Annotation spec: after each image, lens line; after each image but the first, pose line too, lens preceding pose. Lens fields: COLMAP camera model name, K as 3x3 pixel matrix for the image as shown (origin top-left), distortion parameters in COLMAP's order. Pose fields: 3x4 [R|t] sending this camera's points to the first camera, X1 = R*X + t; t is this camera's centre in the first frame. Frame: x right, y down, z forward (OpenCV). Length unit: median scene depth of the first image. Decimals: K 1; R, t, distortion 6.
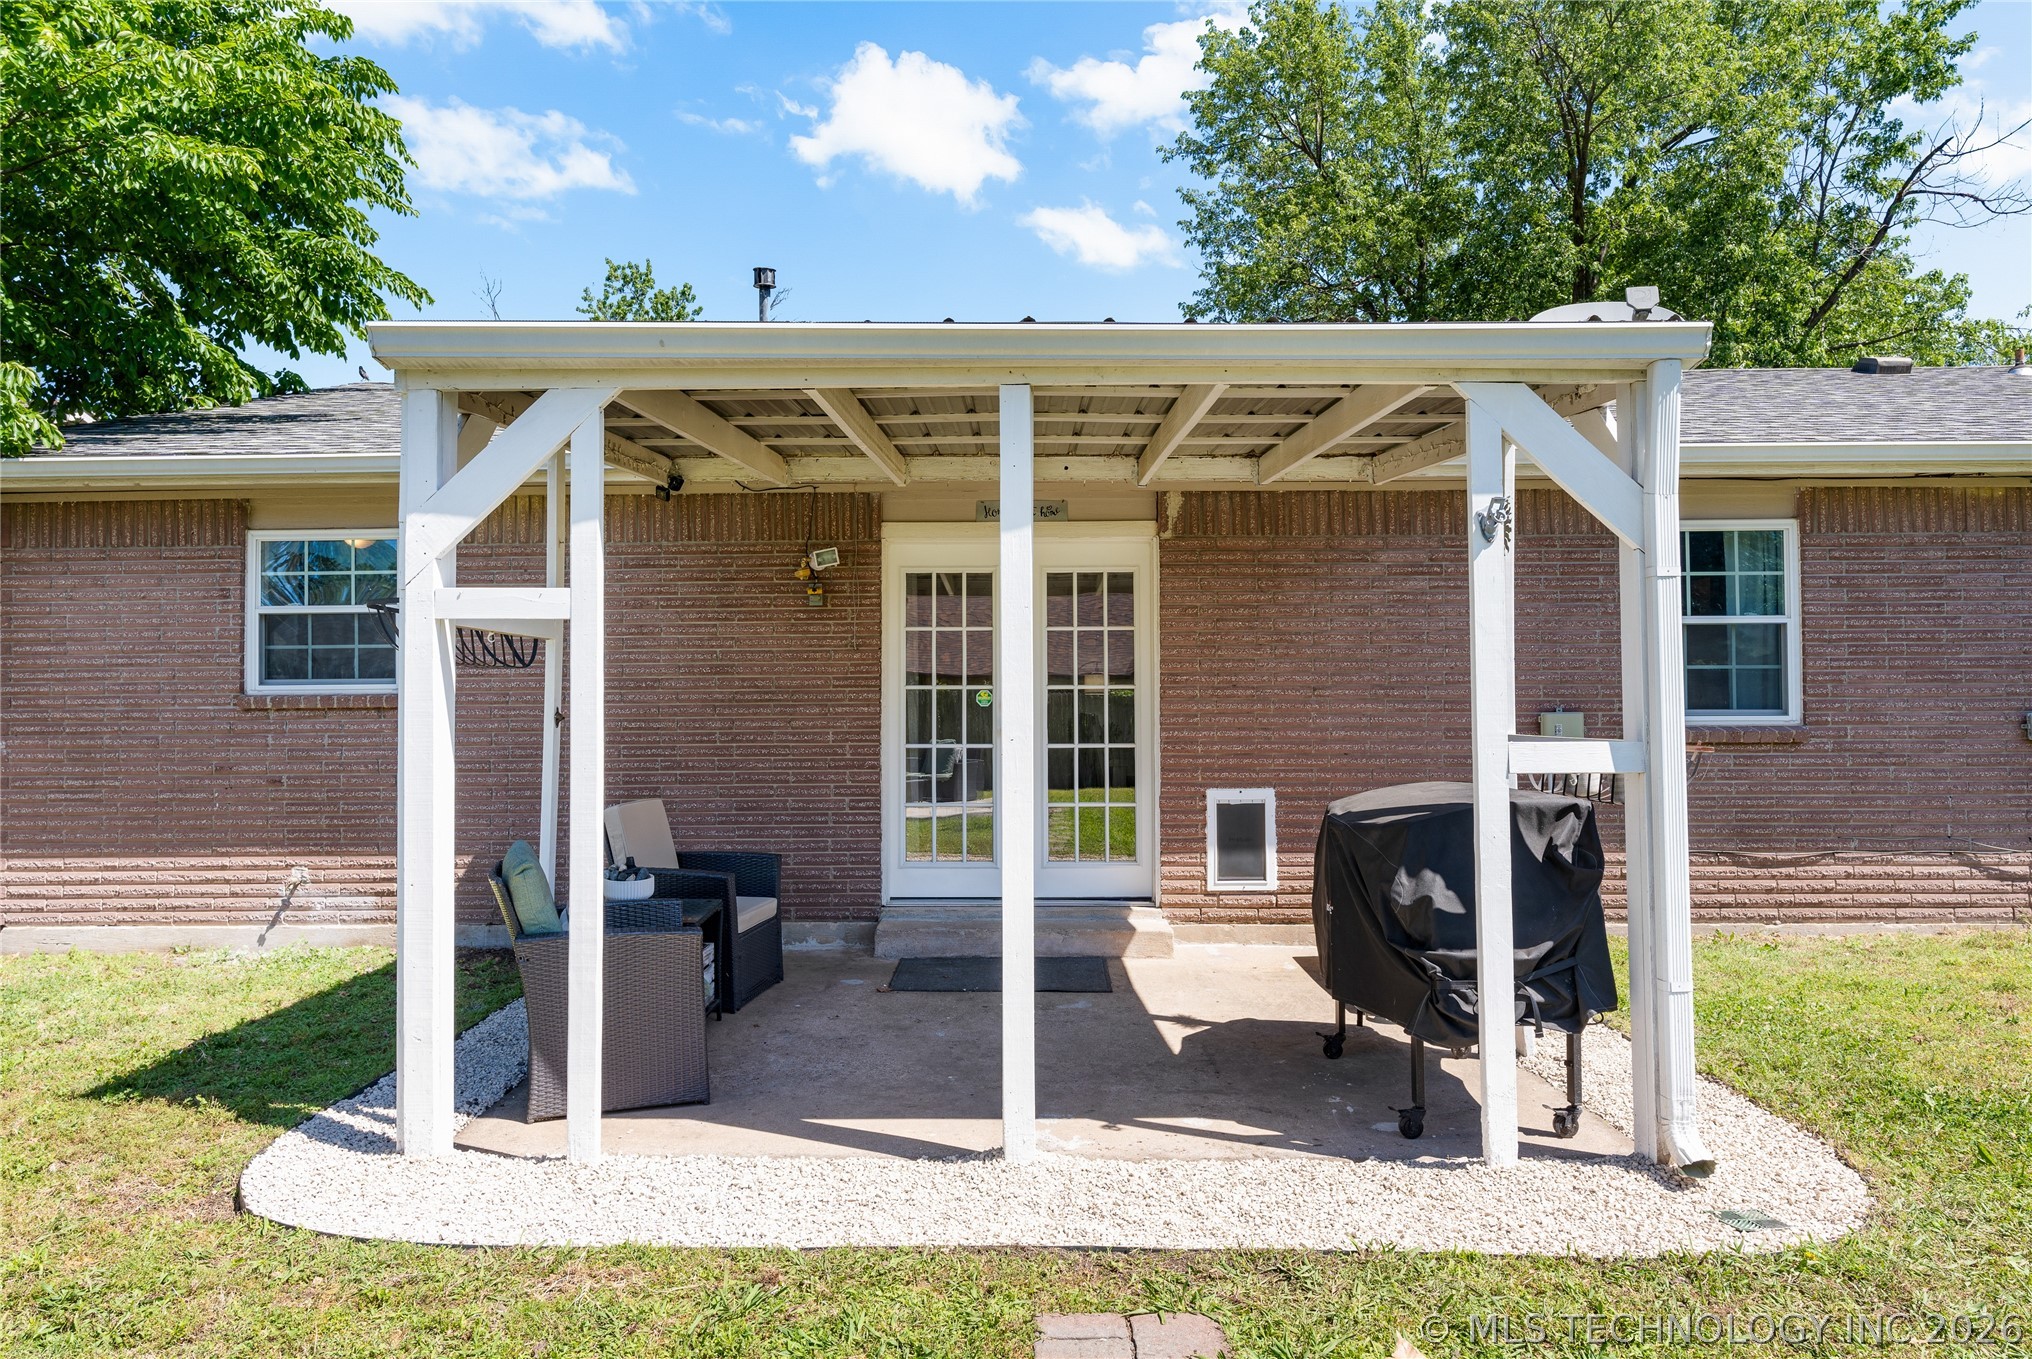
lens RADIAL K [[1287.1, 0, 1016.6], [0, 1287.1, 669.9], [0, 0, 1]] dist [0.001887, -0.000224]
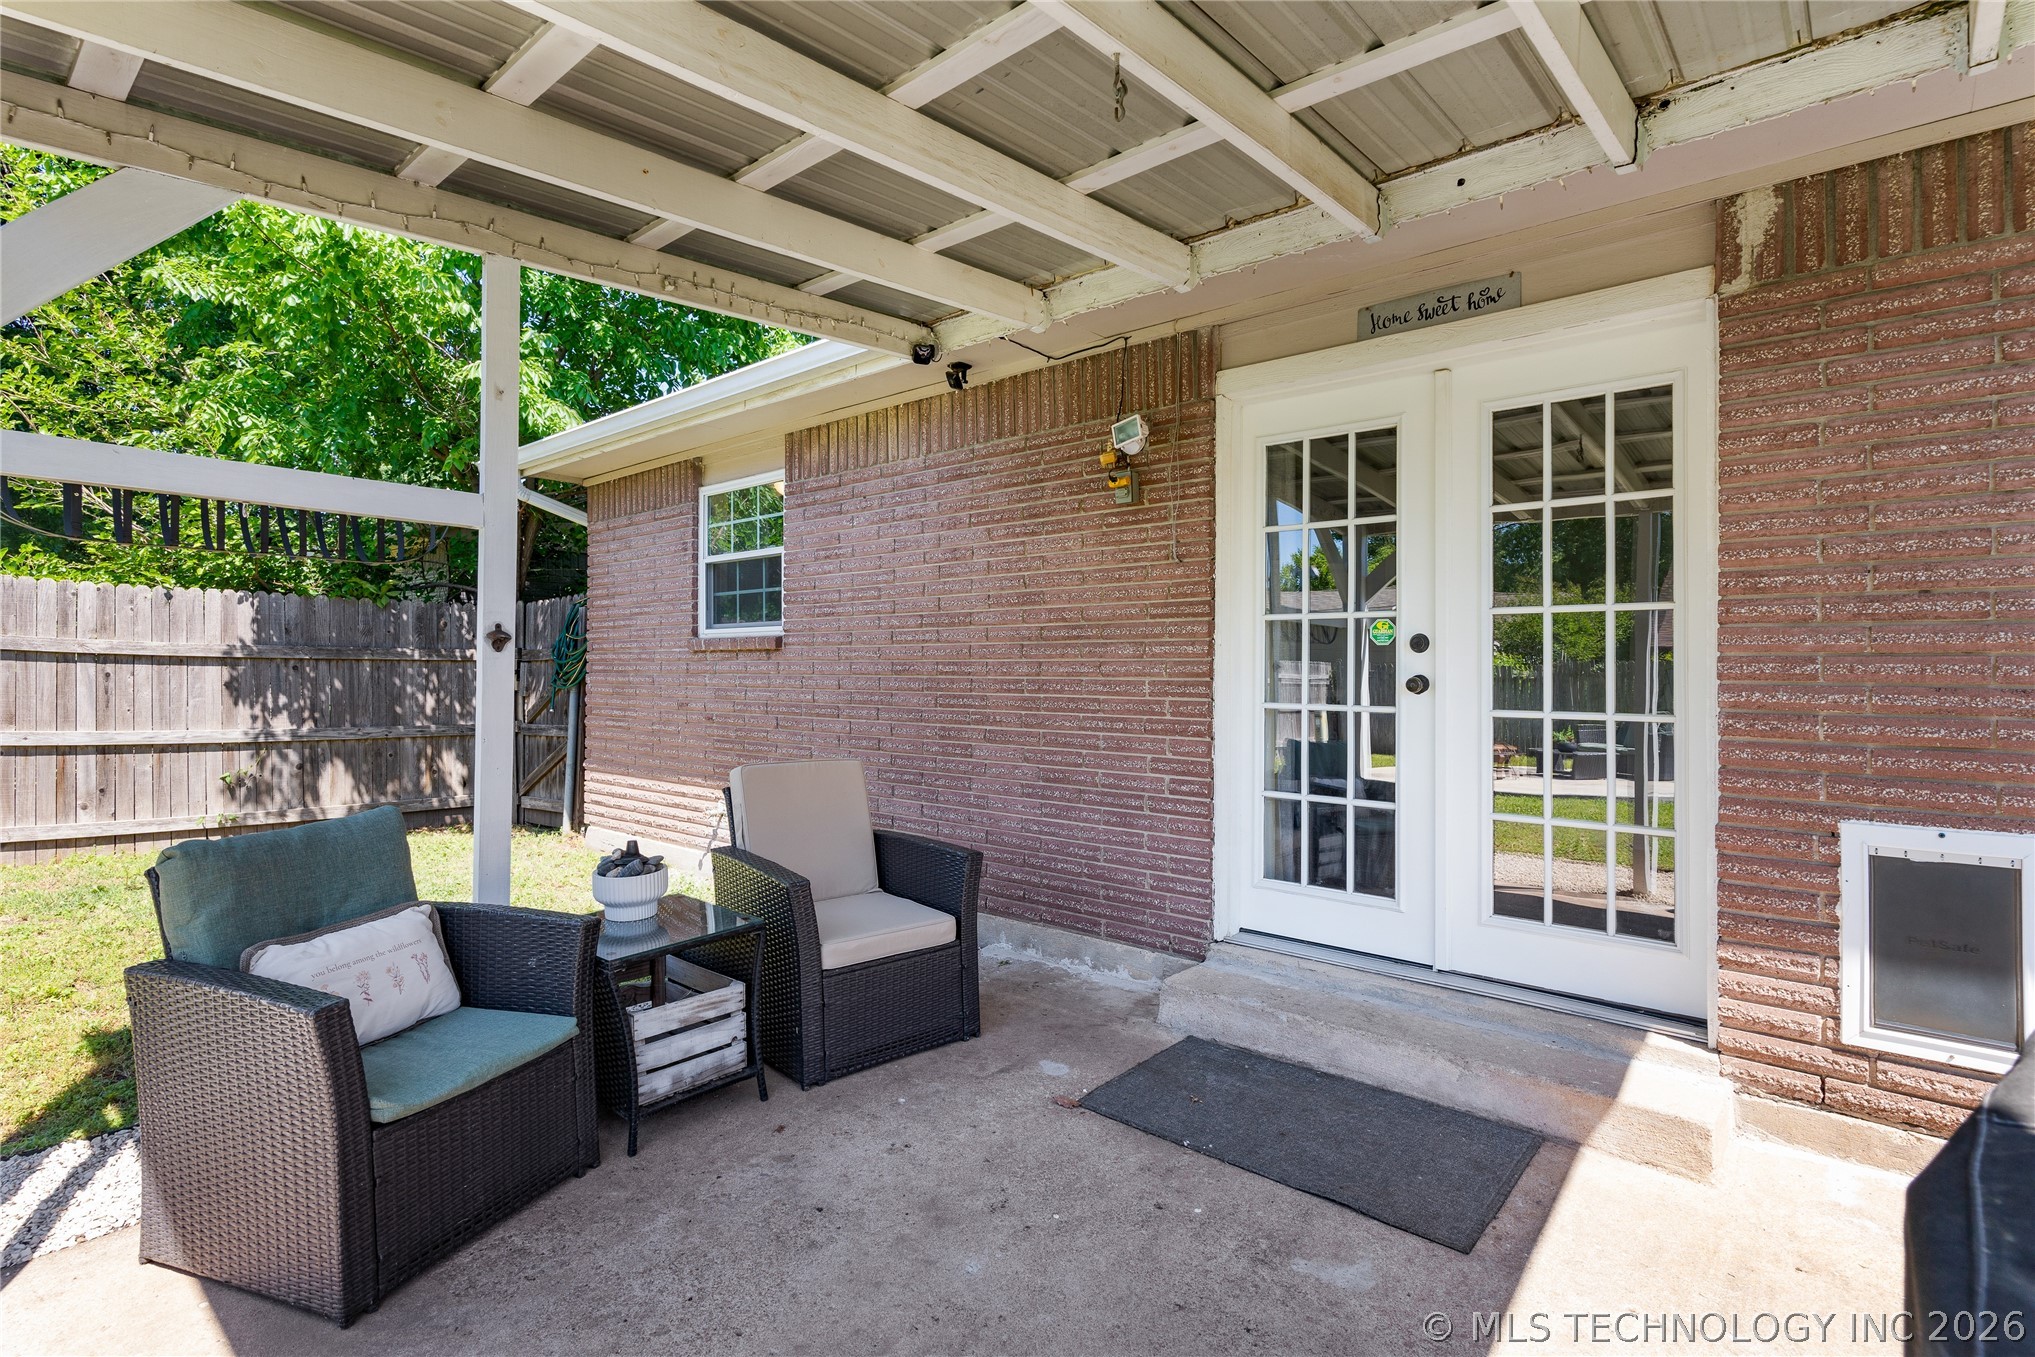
lens RADIAL K [[982.2, 0, 1015.6], [0, 982.2, 657.2], [0, 0, 1]] dist [0.001209, 0.000305]
pose [[0.767253, 0.001976, -0.641342, 0.145814], [0.004634, 0.999952, 0.008625, 0.030059], [0.641328, -0.009590, 0.767207, 0.541374]]
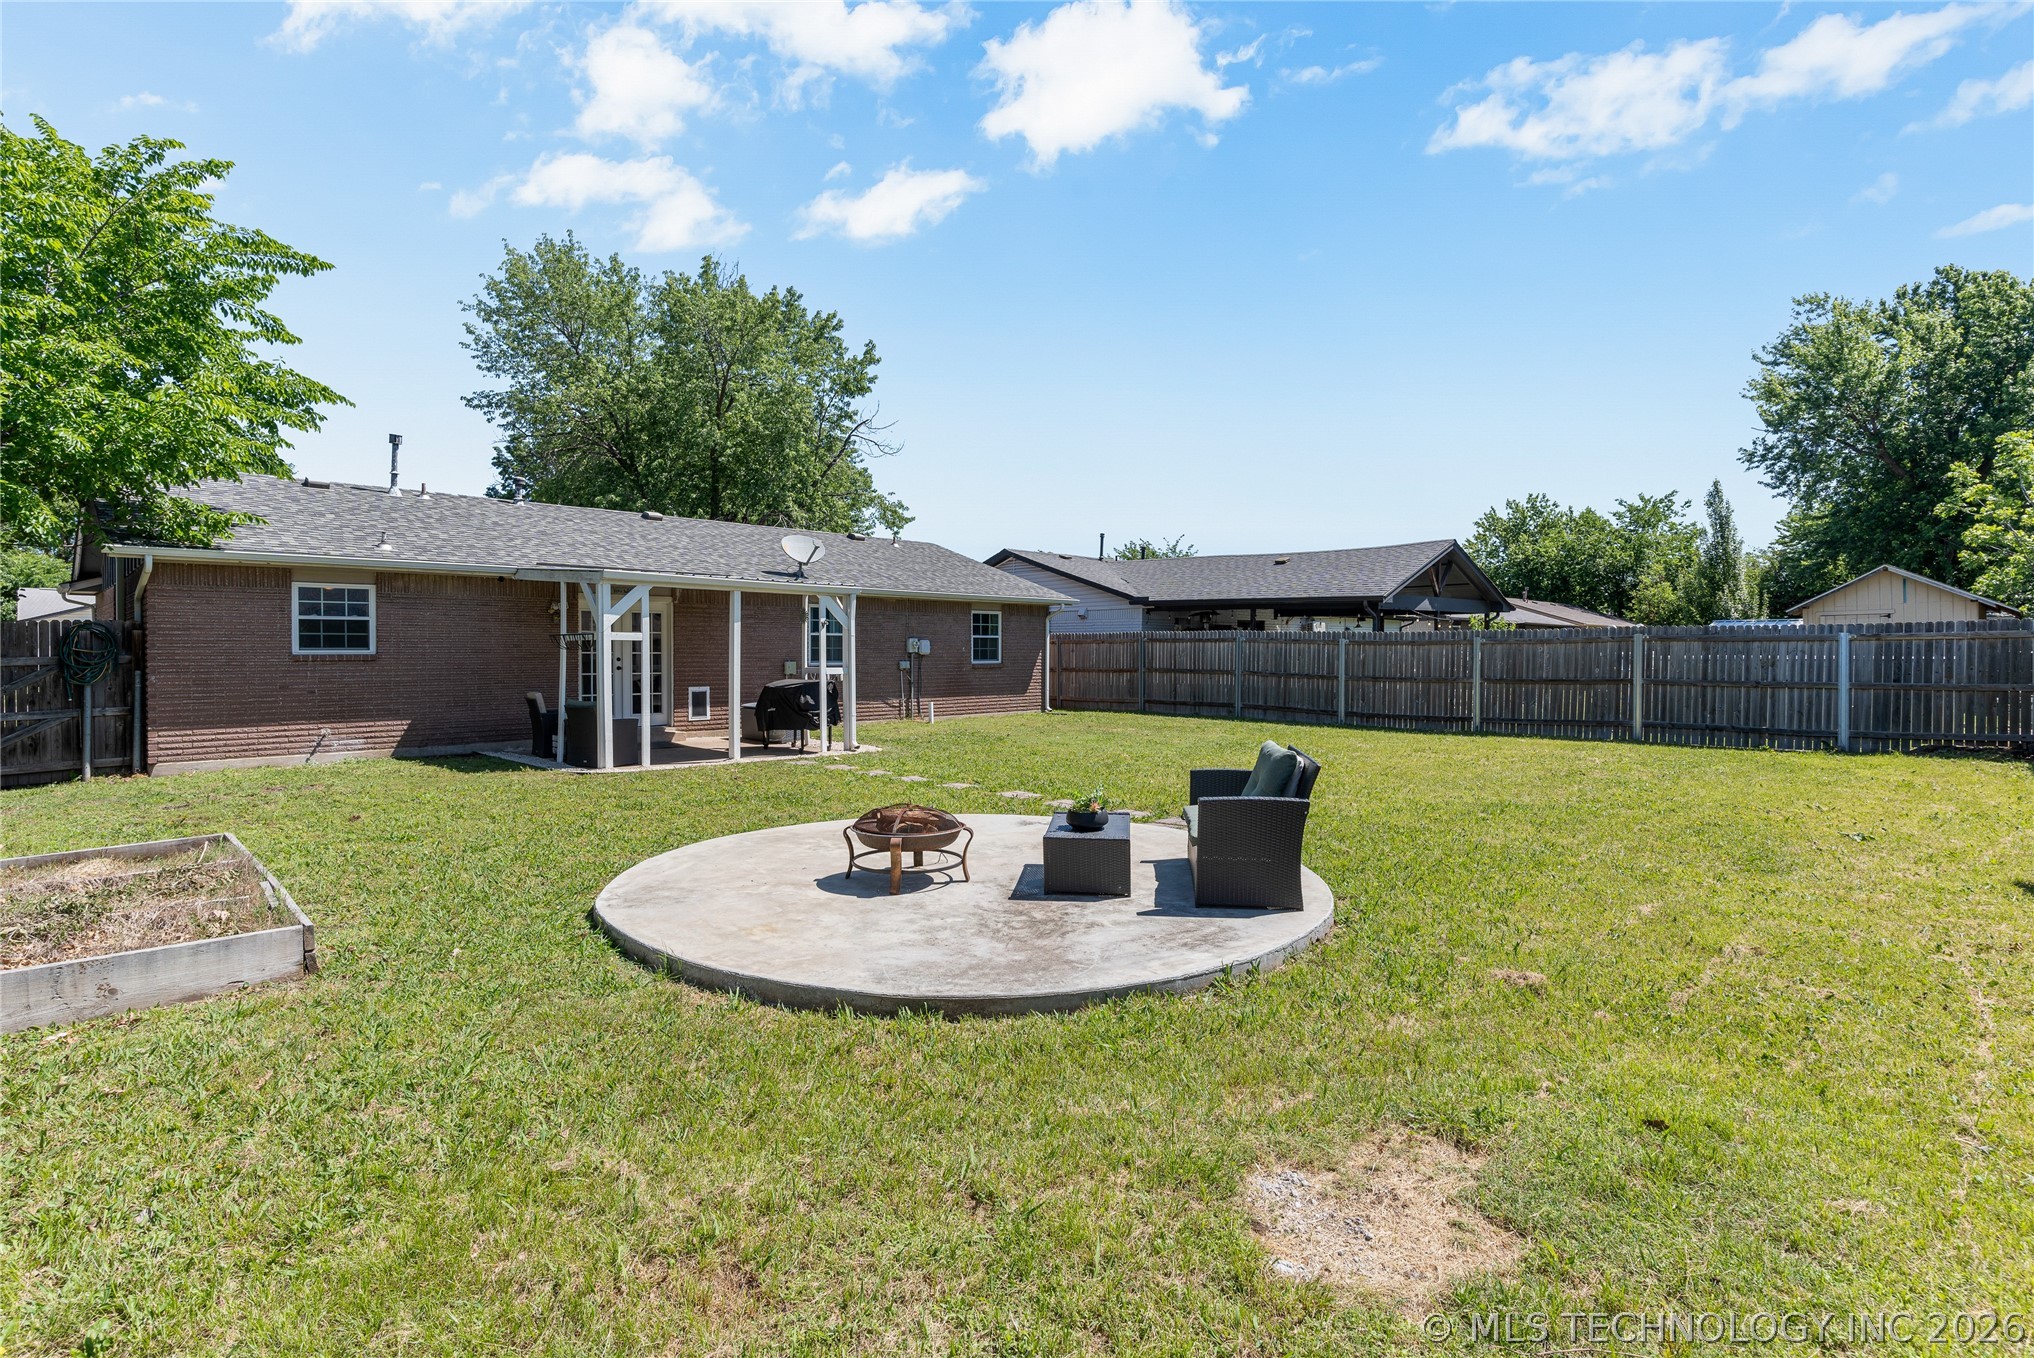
lens RADIAL K [[981.7, 0, 1008.2], [0, 981.7, 664.2], [0, 0, 1]] dist [0.001209, 0.000305]
pose [[0.695525, -0.003017, 0.718496, -0.981345], [-0.023981, 0.999337, 0.027411, -0.042016], [-0.718102, -0.036295, 0.694991, -1.131361]]
